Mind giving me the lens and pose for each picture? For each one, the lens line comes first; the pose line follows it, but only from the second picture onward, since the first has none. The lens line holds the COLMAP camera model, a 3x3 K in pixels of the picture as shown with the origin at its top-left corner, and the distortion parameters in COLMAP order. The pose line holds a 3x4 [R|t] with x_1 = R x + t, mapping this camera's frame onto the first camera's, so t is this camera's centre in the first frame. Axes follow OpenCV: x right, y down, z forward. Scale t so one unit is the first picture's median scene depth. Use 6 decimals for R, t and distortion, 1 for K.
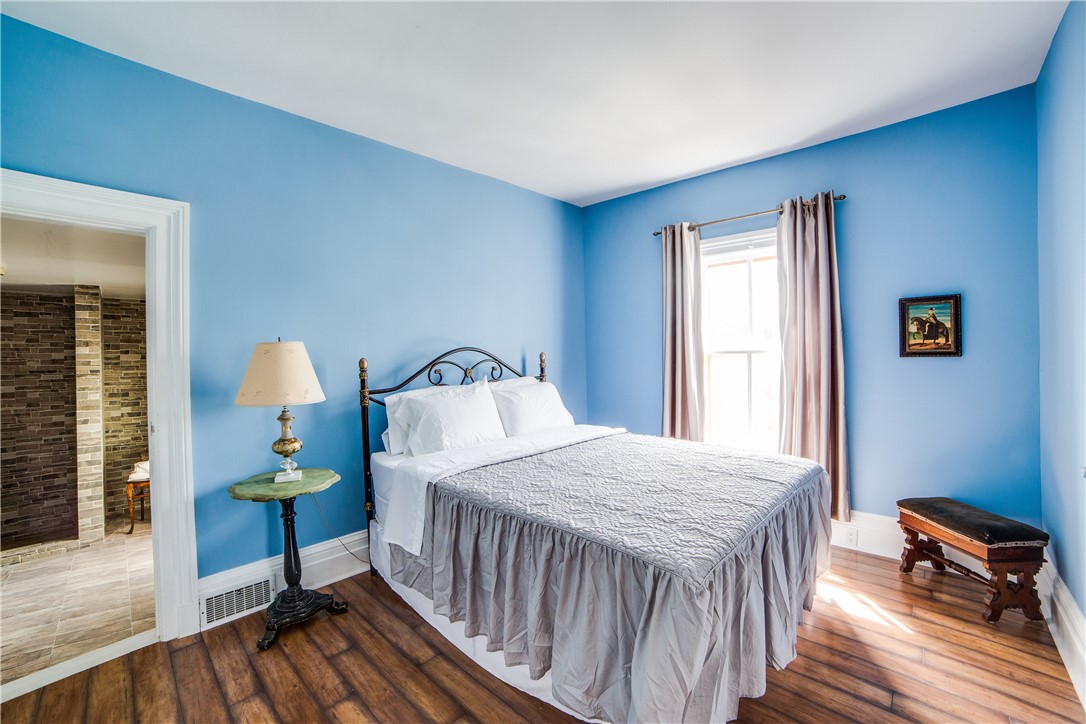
lens RADIAL K [[458.1, 0, 550.8], [0, 458.1, 354.3], [0, 0, 1]] dist [-0.100772, 0.034452]
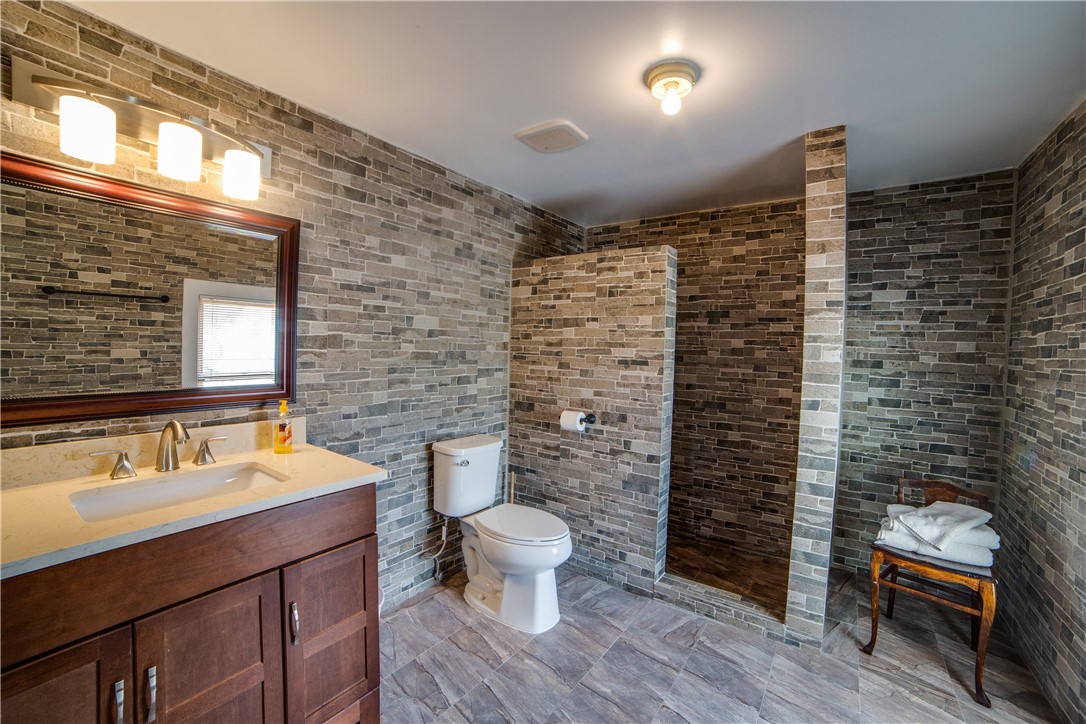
lens RADIAL K [[458.1, 0, 550.8], [0, 458.1, 354.3], [0, 0, 1]] dist [-0.100772, 0.034452]
pose [[0.181047, 0.042730, -0.982546, -0.569397], [-0.027558, 0.998884, 0.038362, 0.077421], [0.983088, 0.020131, 0.182023, 0.532980]]
